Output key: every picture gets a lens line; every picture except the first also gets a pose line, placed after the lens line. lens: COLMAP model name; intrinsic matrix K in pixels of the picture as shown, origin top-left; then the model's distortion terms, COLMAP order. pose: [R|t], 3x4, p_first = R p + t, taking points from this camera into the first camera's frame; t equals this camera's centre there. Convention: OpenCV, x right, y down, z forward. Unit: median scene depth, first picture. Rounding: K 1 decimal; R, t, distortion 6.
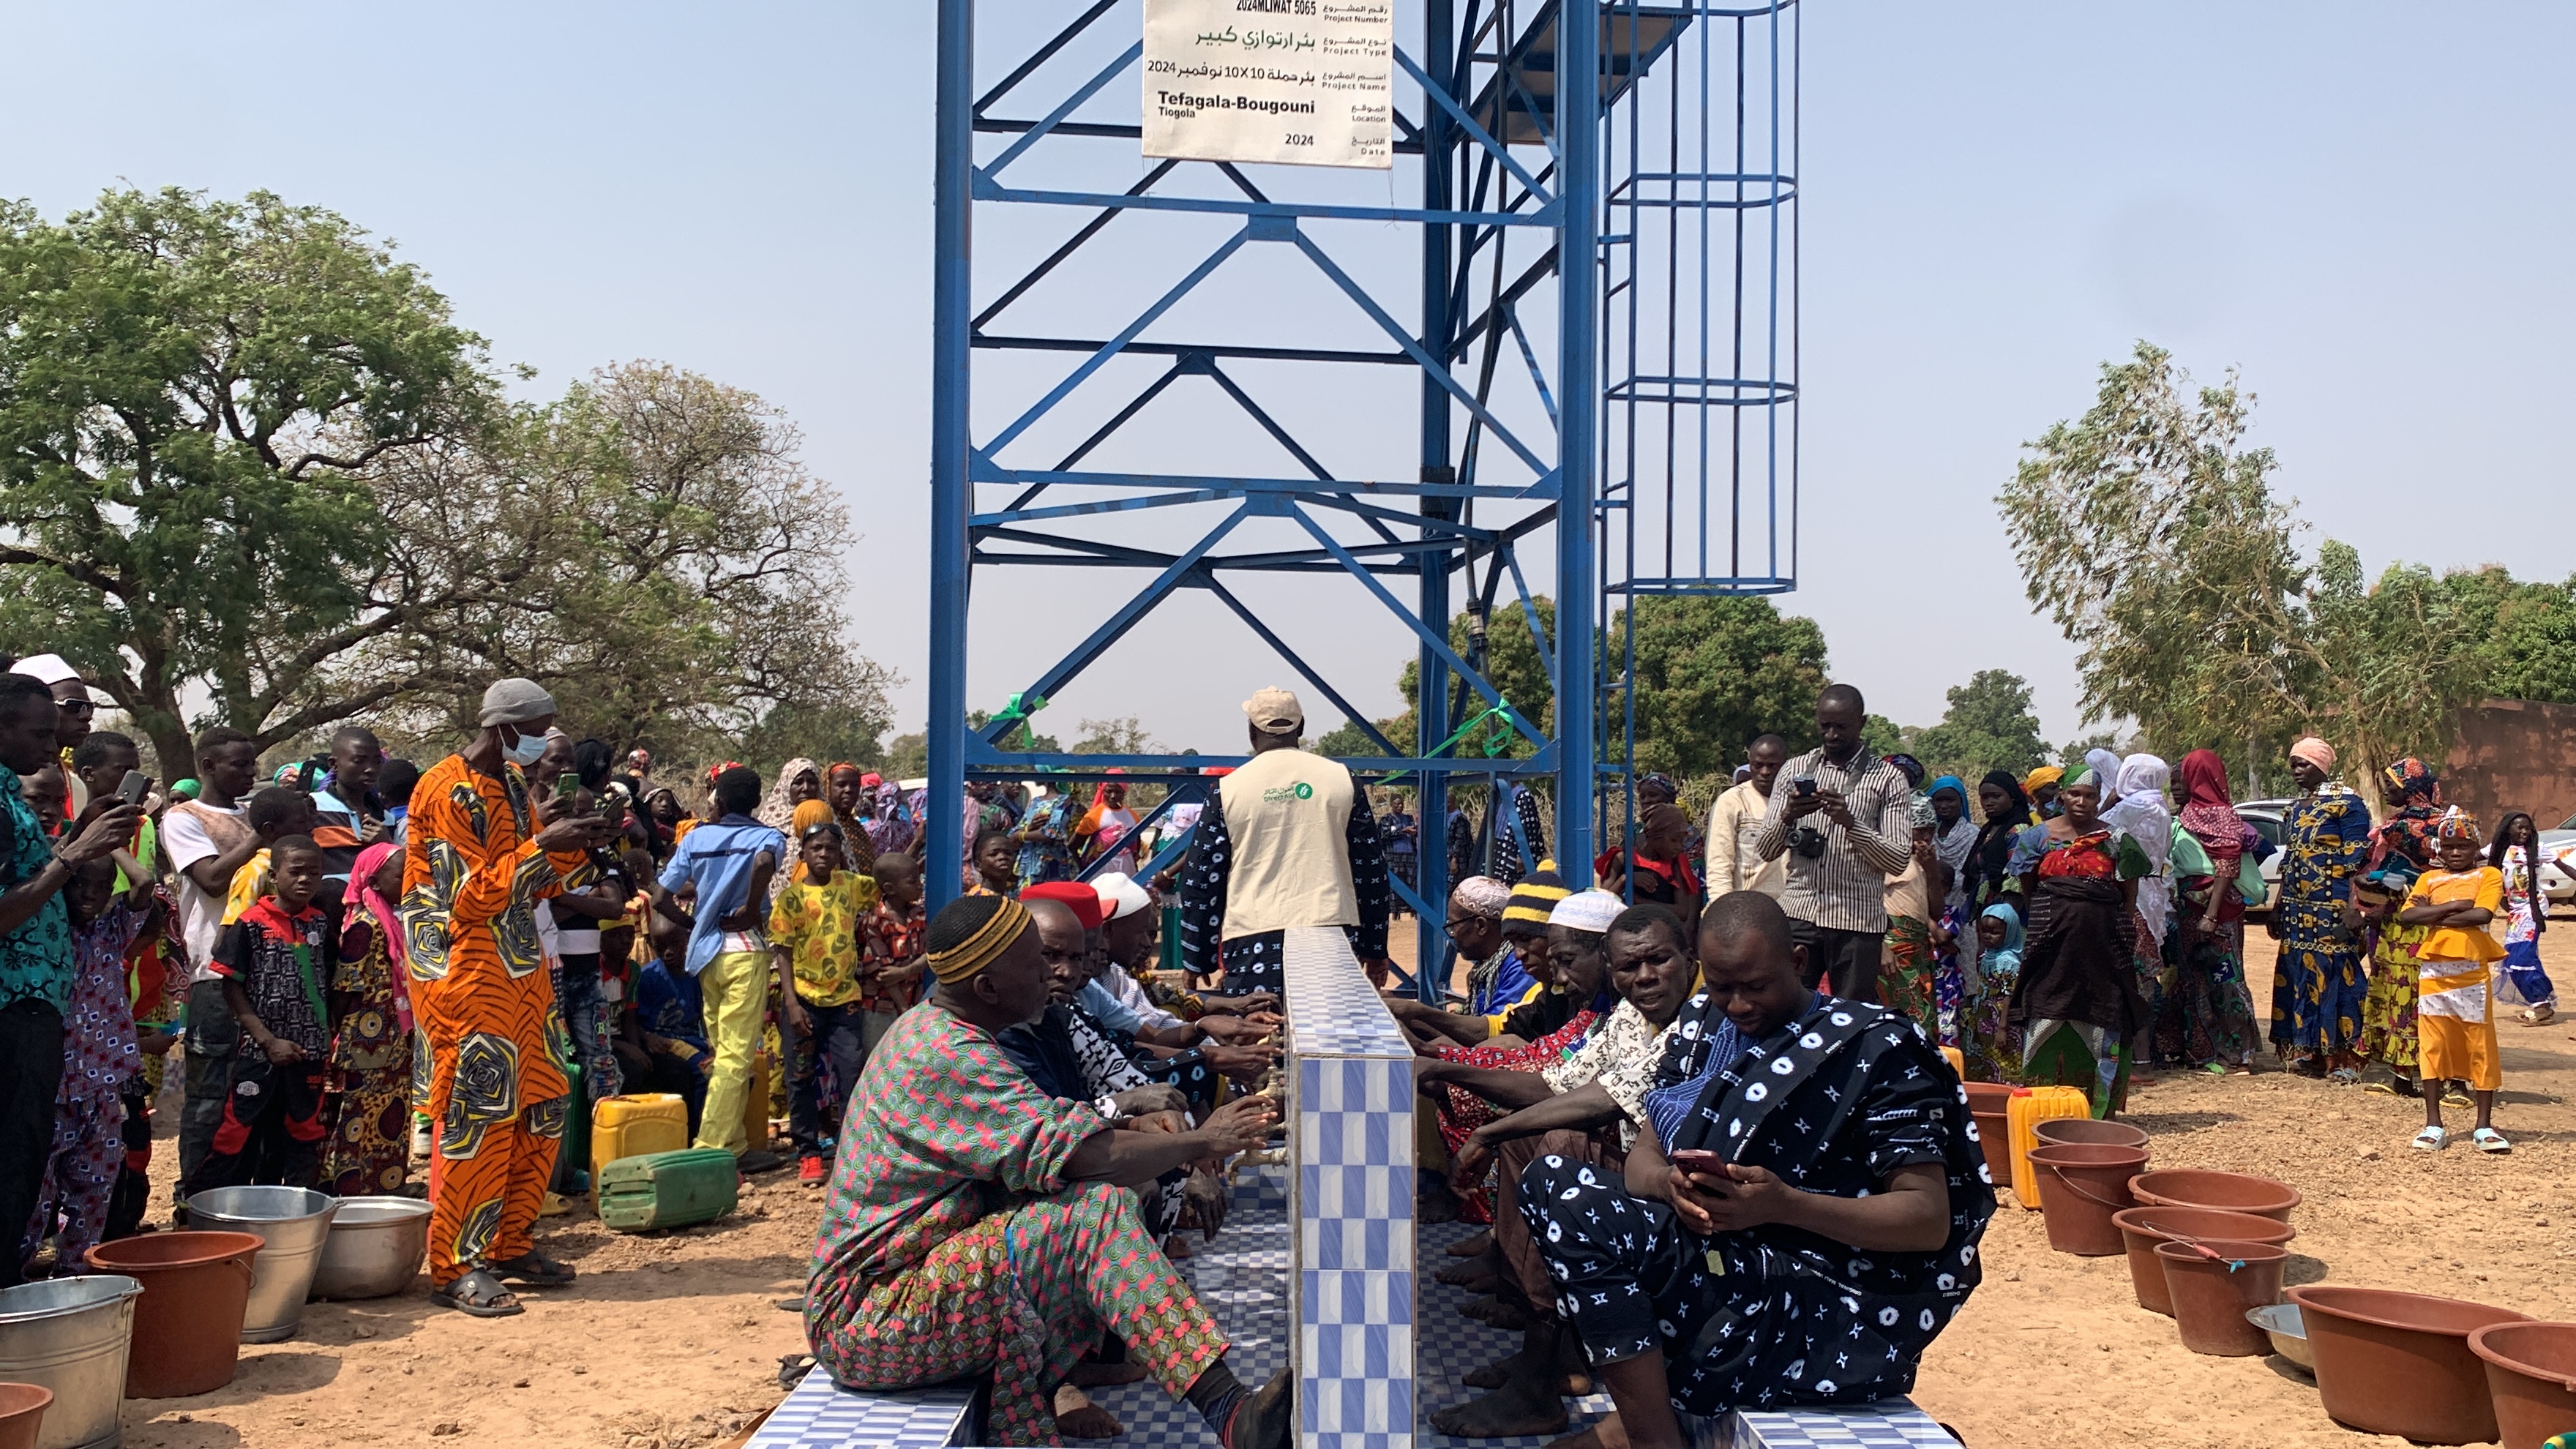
lens RADIAL K [[2169.8, 0, 1288.0], [0, 2169.8, 724.5], [0, 0, 1]] dist [-0.007532, -0.009612]
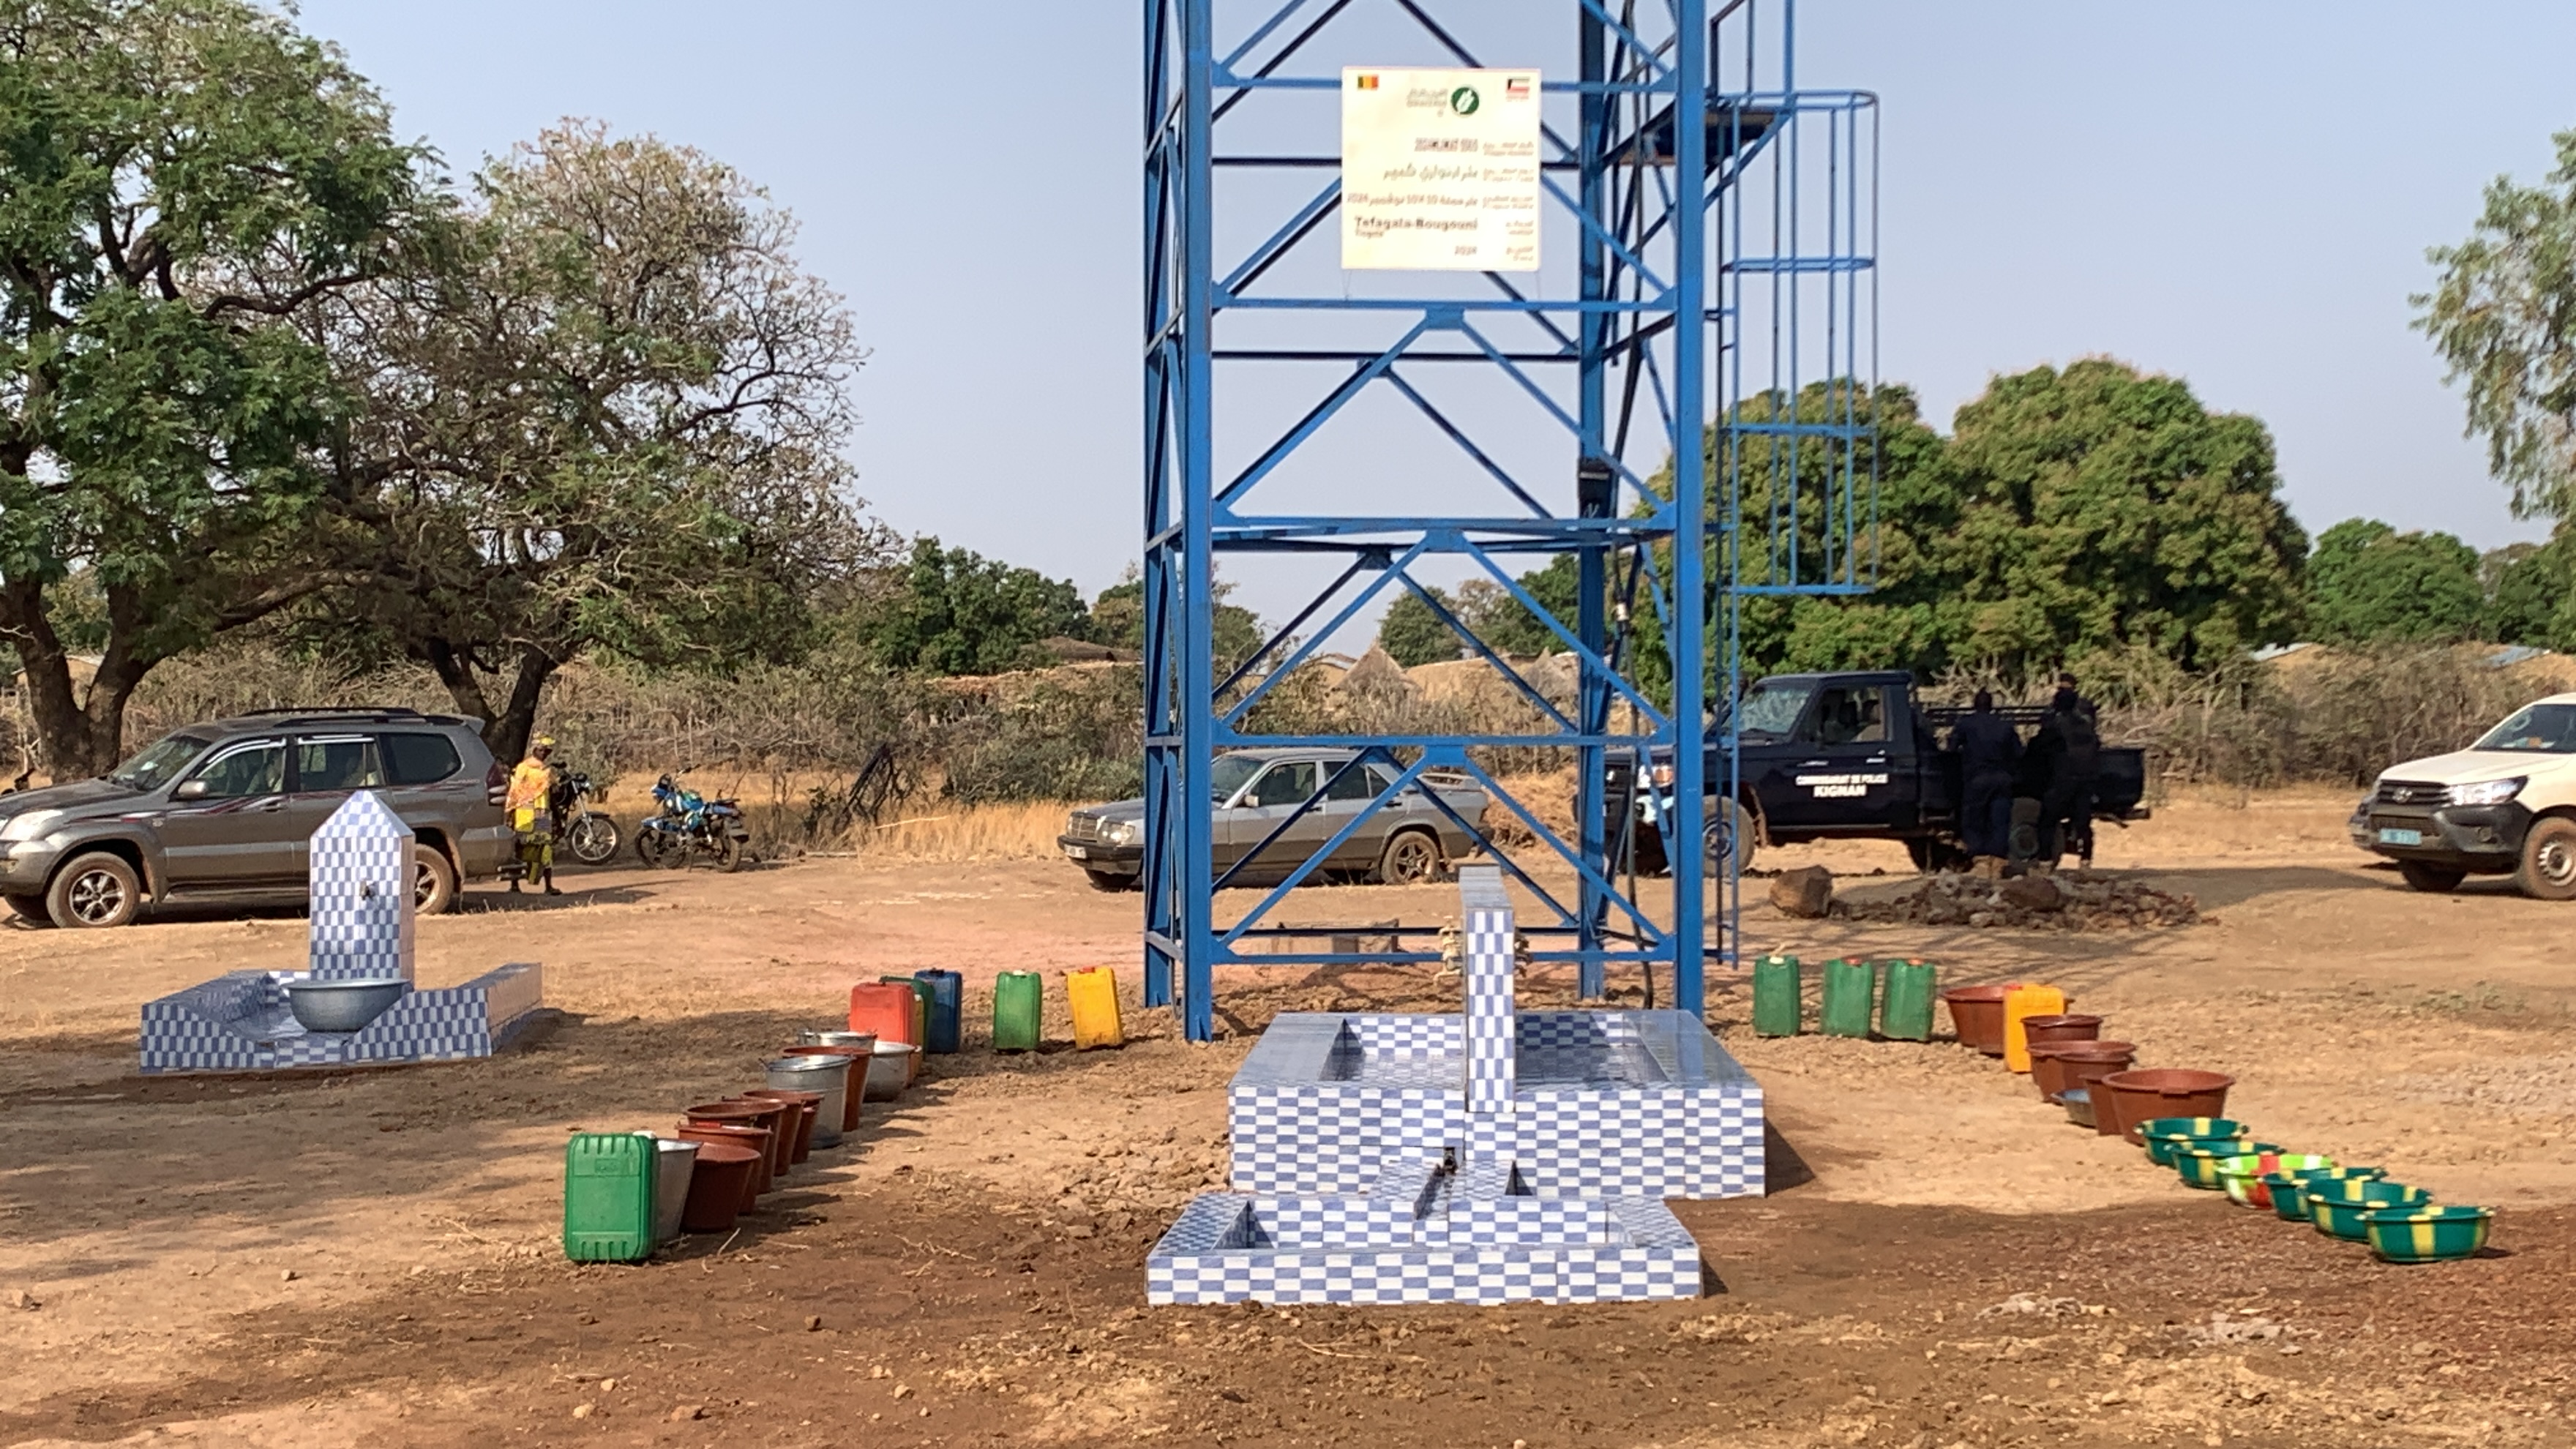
lens RADIAL K [[4180.8, 0, 1288.0], [0, 4180.8, 724.5], [0, 0, 1]] dist [0.002969, 0.004816]
pose [[0.999116, -0.007808, -0.041307, 0.000153], [0.009884, 0.998686, 0.050286, -0.031570], [0.040860, -0.050650, 0.997880, -0.403309]]
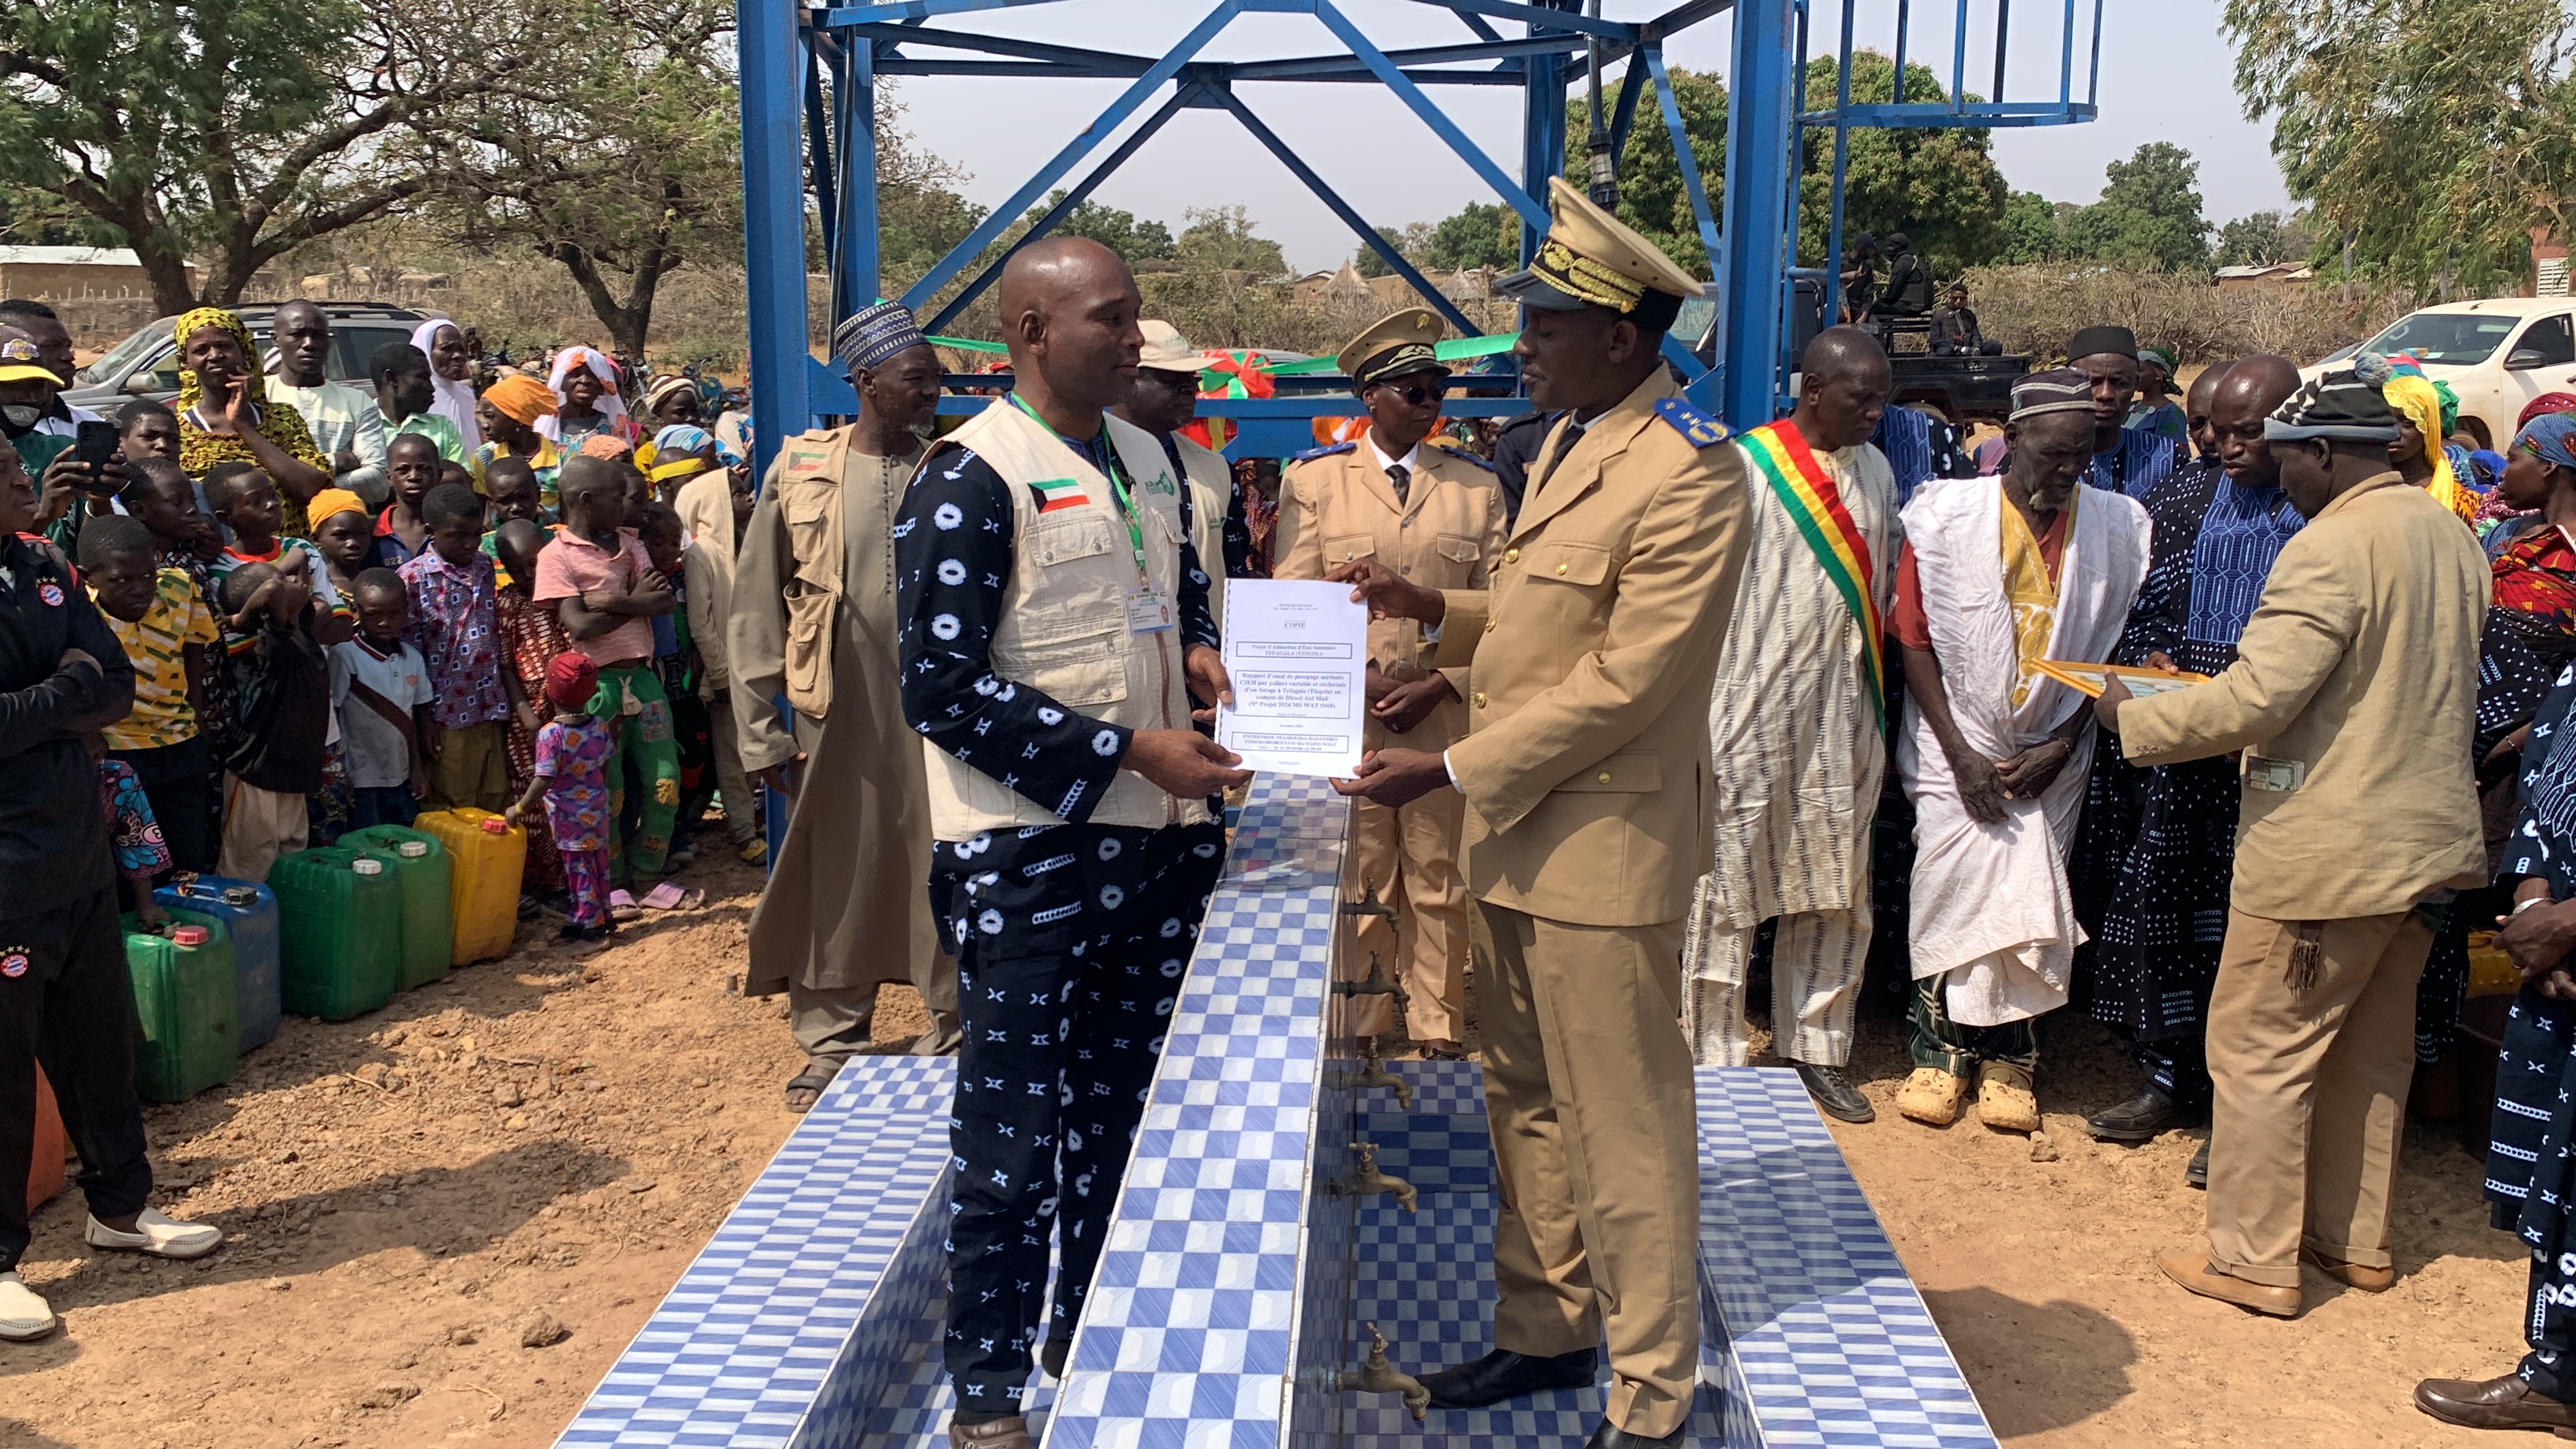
lens RADIAL K [[2169.8, 0, 1288.0], [0, 2169.8, 724.5], [0, 0, 1]] dist [-0.007532, -0.009612]
pose [[0.998476, 0.010496, -0.054189, 0.005103], [0.002483, 0.972219, 0.234059, -0.007034], [0.055140, -0.233837, 0.970711, 0.055287]]
